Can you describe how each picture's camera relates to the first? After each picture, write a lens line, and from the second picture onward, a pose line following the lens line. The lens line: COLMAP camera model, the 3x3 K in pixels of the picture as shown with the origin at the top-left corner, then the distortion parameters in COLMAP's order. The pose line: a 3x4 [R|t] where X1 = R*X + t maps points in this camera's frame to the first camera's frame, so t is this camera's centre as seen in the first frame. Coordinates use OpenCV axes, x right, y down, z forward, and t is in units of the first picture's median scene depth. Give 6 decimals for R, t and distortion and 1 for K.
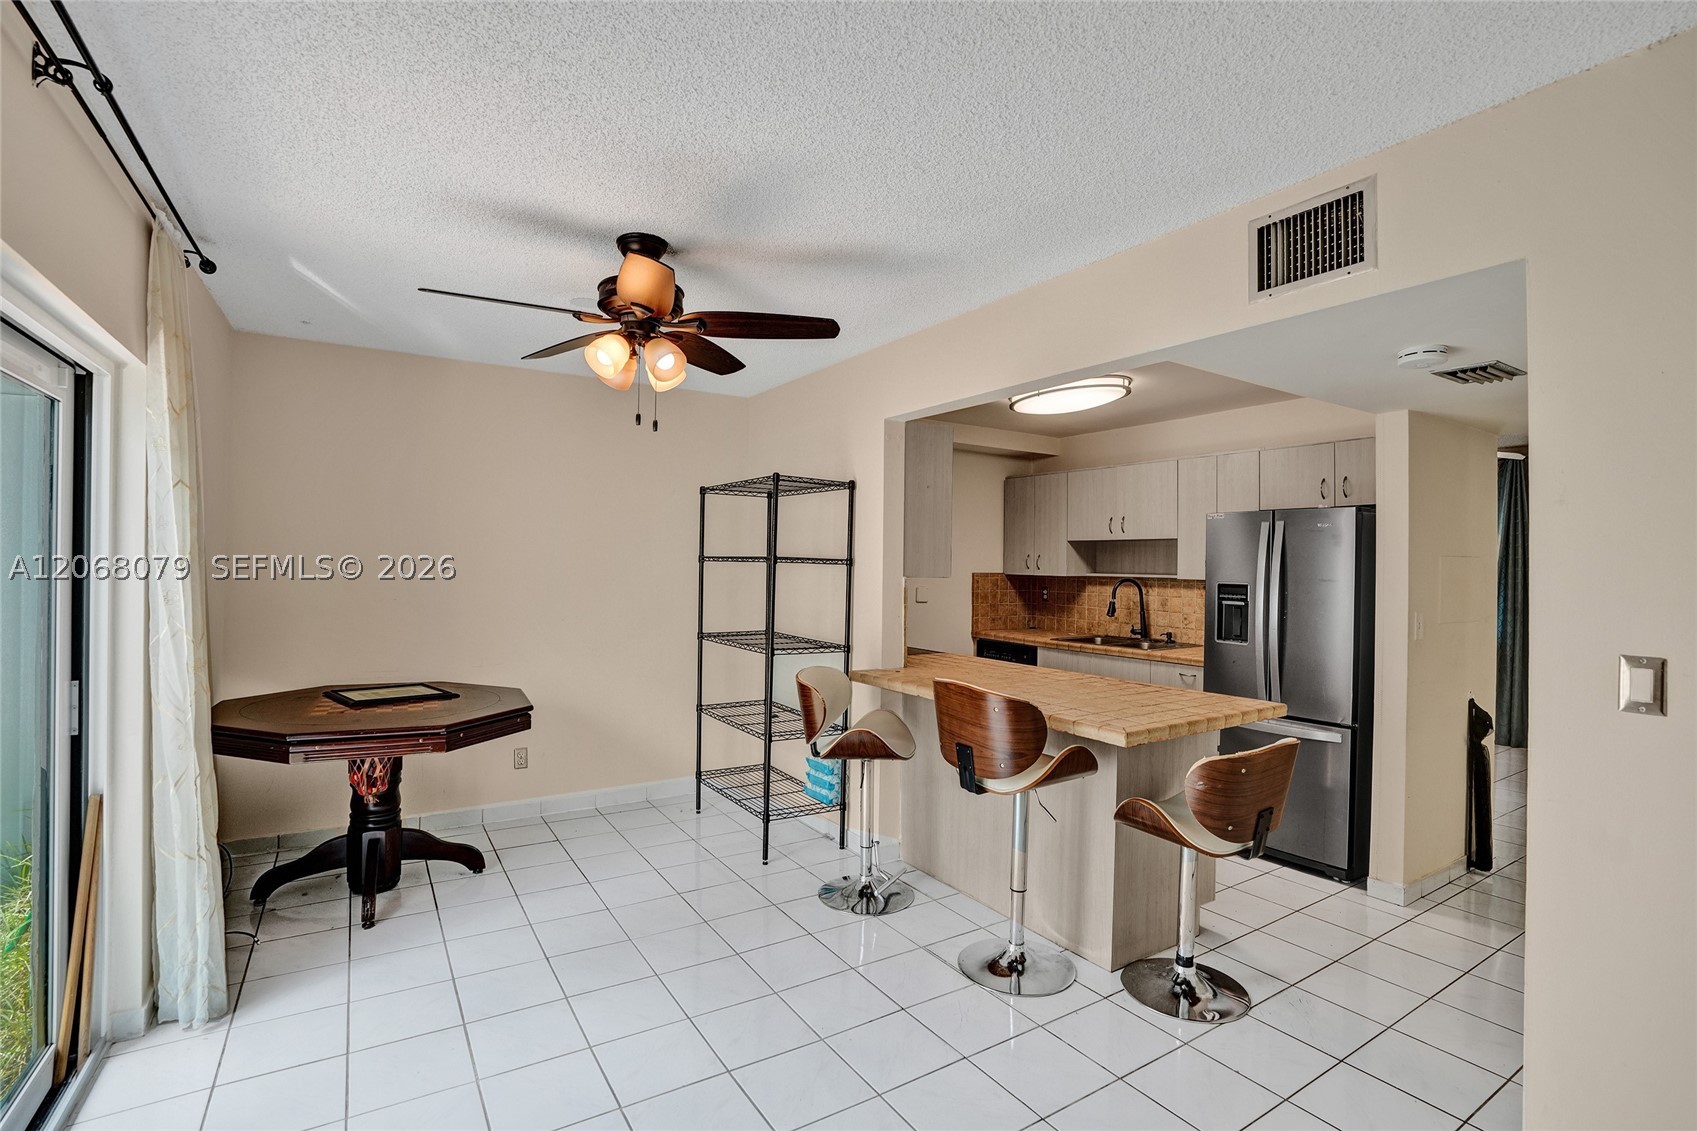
lens RADIAL K [[788.2, 0, 861.0], [0, 788.2, 560.3], [0, 0, 1]] dist [-0.057903, 0.023128]
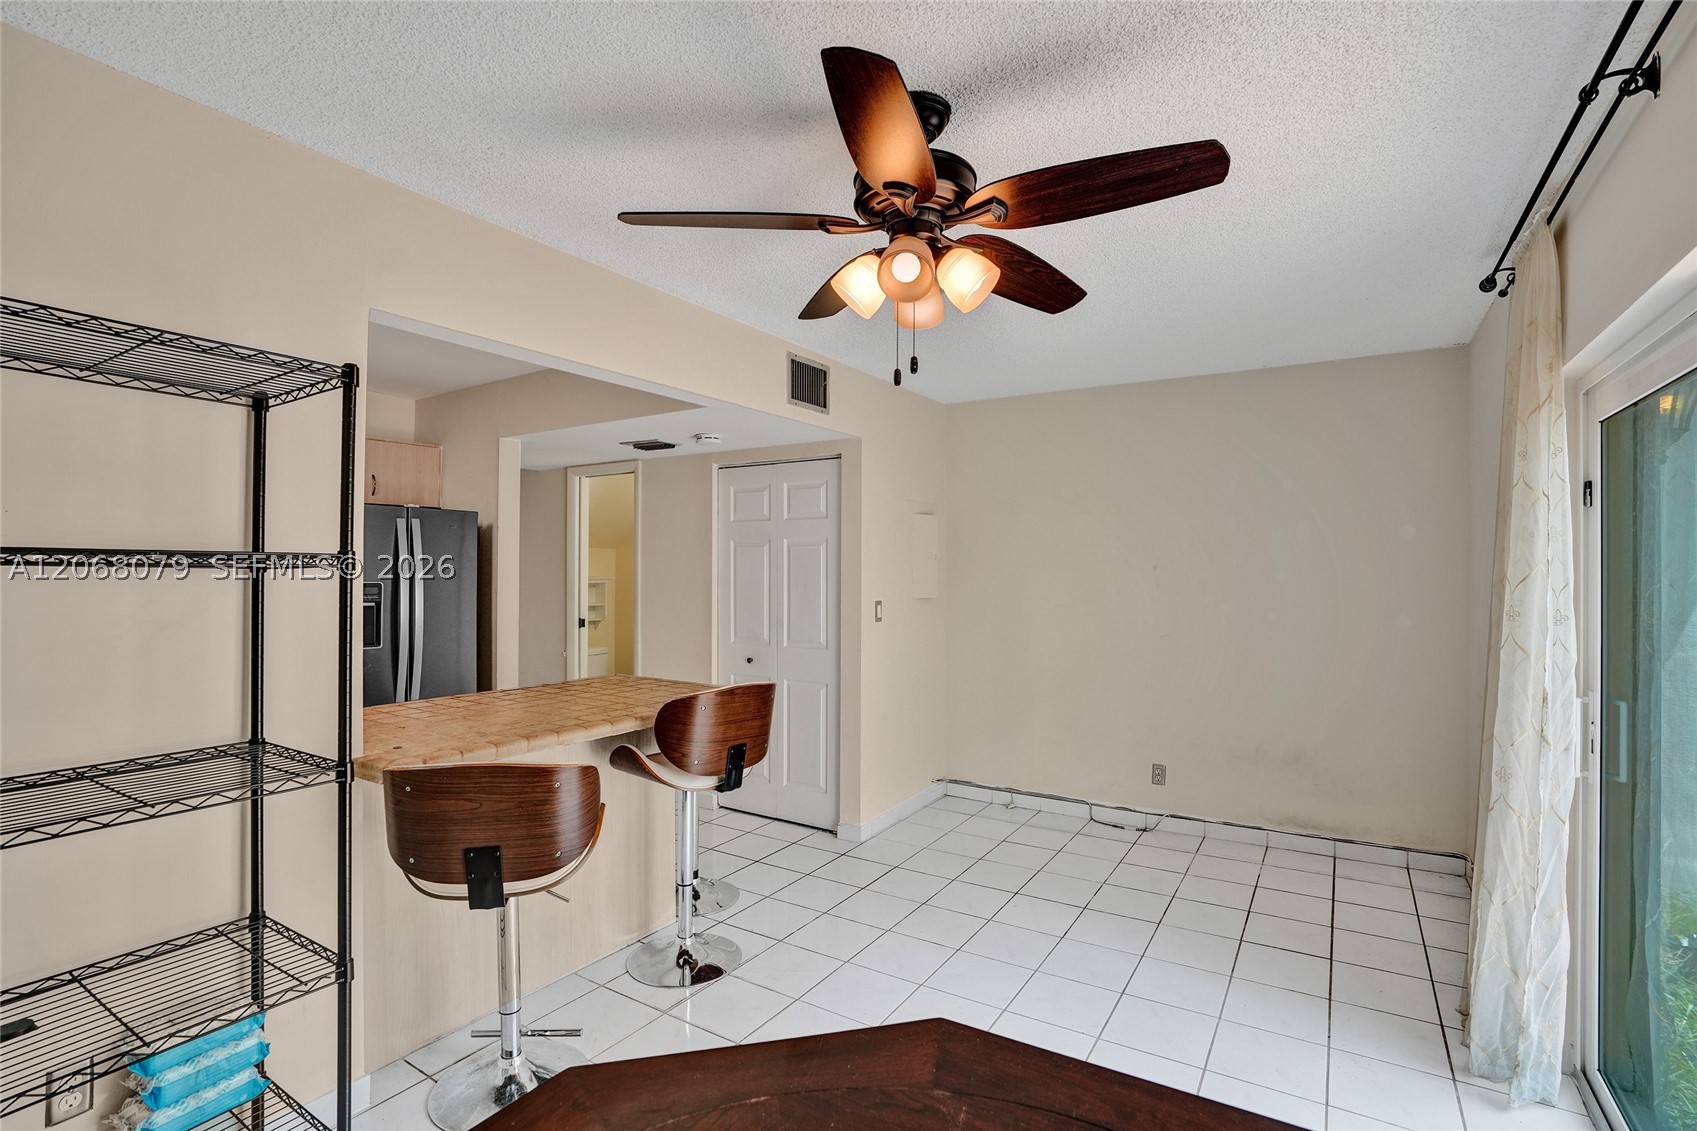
lens RADIAL K [[785.9, 0, 852.4], [0, 785.9, 561.4], [0, 0, 1]] dist [-0.073017, 0.028182]
pose [[-0.402611, -0.007172, 0.915343, -0.423178], [-0.012375, 0.999921, 0.002391, -0.004416], [-0.915288, -0.010365, -0.402667, 0.627275]]
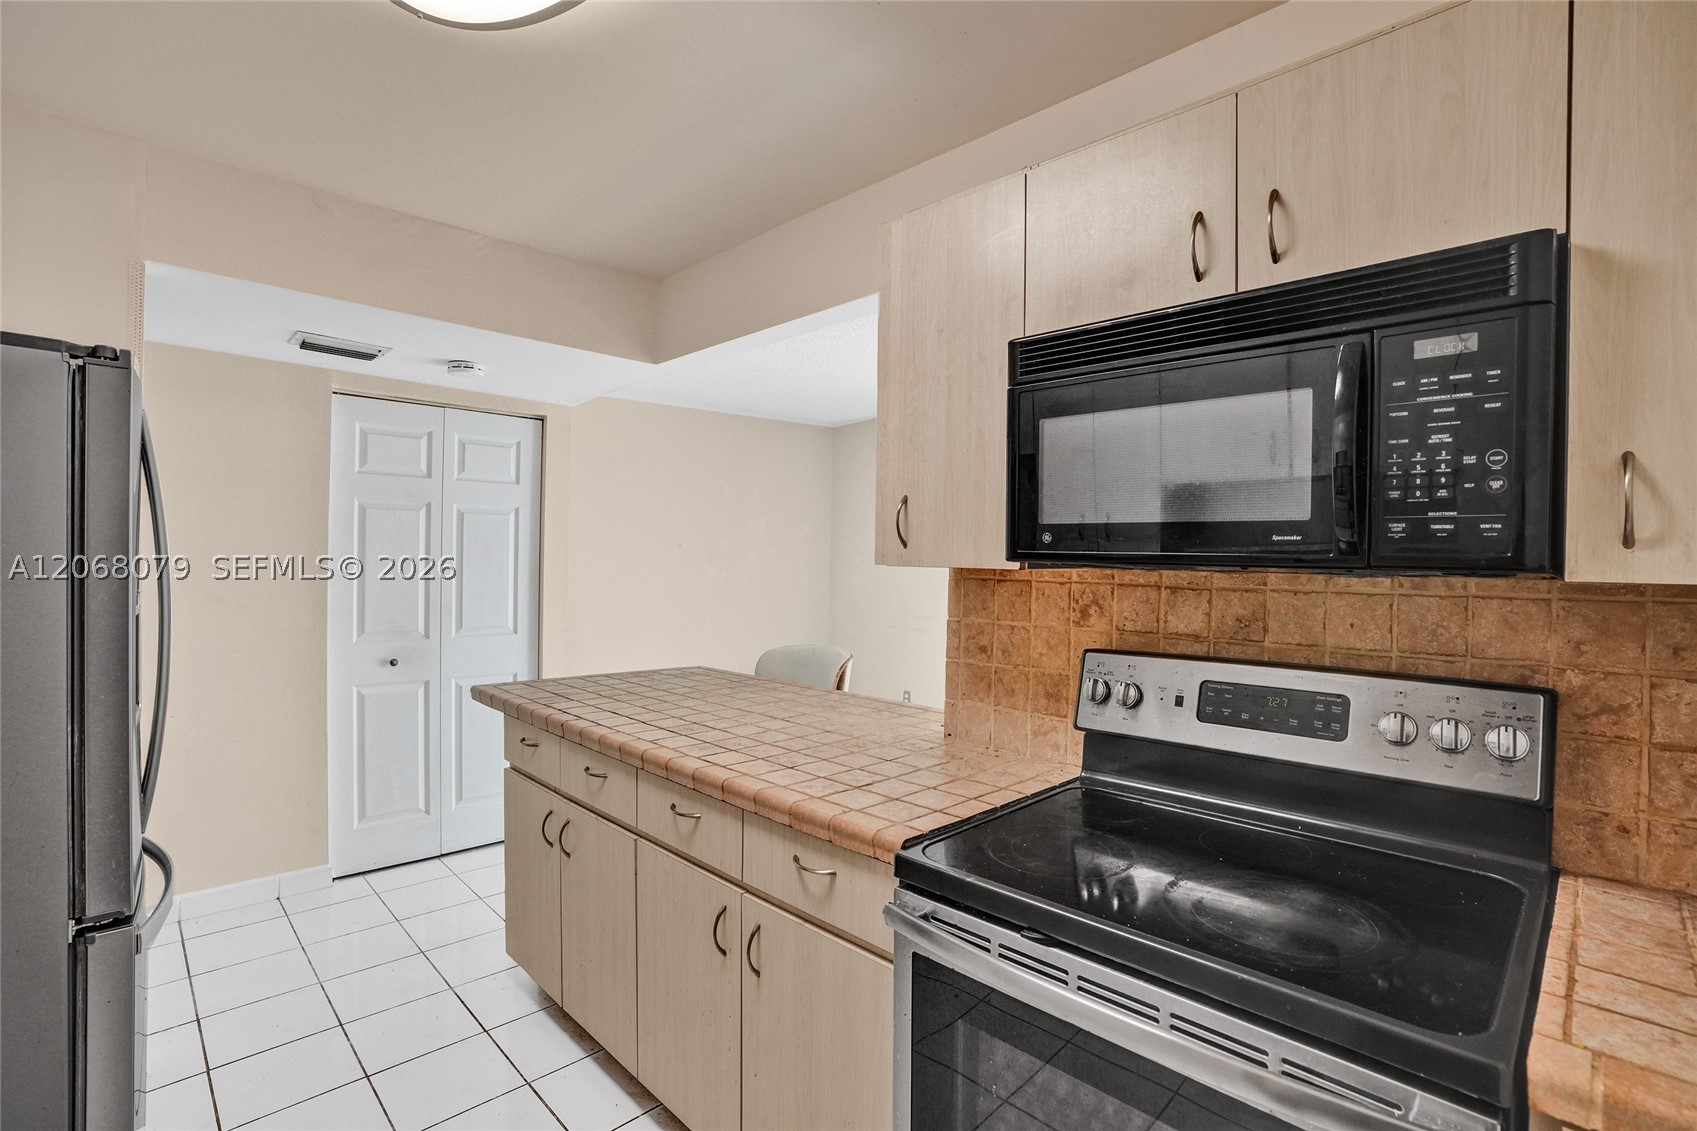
lens RADIAL K [[788.2, 0, 861.0], [0, 788.2, 560.3], [0, 0, 1]] dist [-0.057903, 0.023128]
pose [[-0.977235, -0.024414, -0.210748, 0.160145], [-0.024112, 0.999701, -0.004001, 0.016601], [0.210783, 0.001171, -0.977532, 1.076963]]
